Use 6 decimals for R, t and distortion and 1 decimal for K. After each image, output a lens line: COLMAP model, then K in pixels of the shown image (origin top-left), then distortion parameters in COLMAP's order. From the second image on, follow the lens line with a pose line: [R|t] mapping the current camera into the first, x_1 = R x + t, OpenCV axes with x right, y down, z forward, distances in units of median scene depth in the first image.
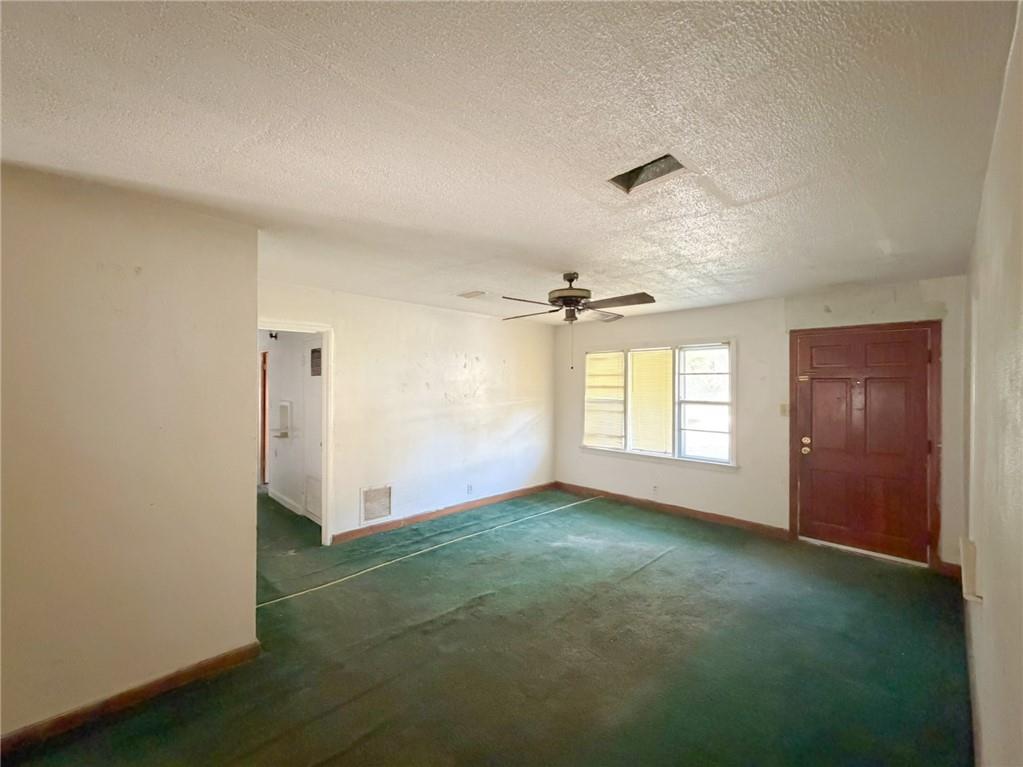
lens RADIAL K [[427.7, 0, 511.5], [0, 427.7, 383.5], [0, 0, 1]] dist [0.001771, 0.000205]
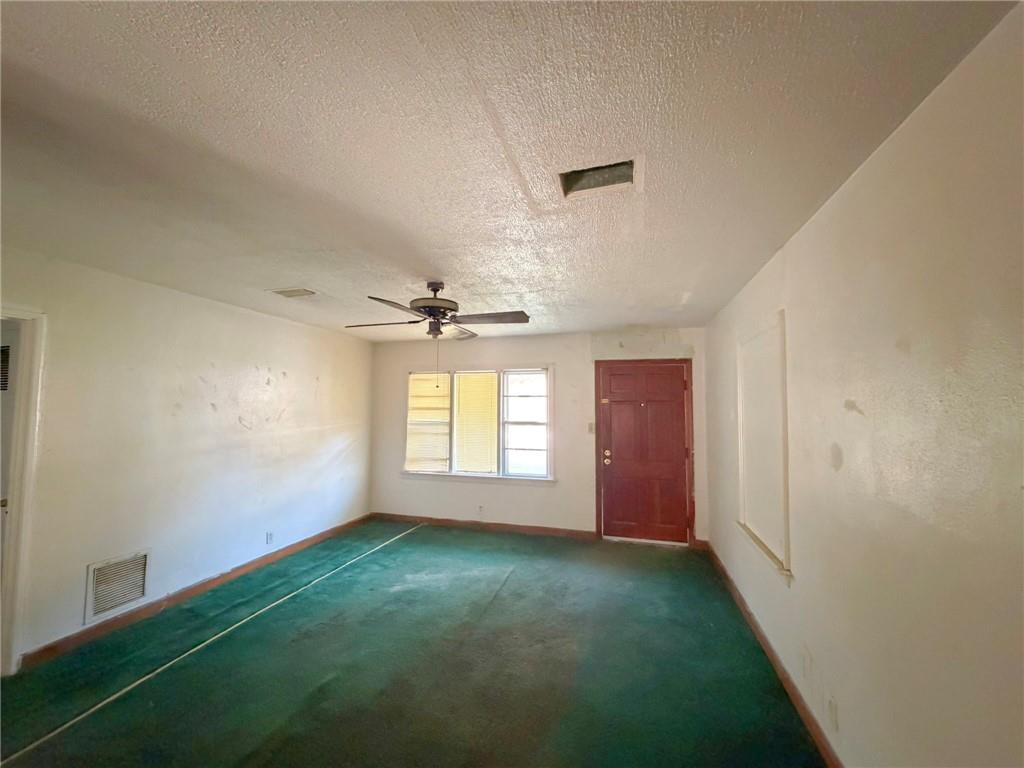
lens RADIAL K [[409.0, 0, 512.0], [0, 409.0, 384.0], [0, 0, 1]] dist [-0.001220, -0.000075]
pose [[0.869087, 0.028995, 0.493808, -0.106762], [-0.002648, 0.998539, -0.053970, 0.002795], [-0.494651, 0.045597, 0.867894, 0.132413]]
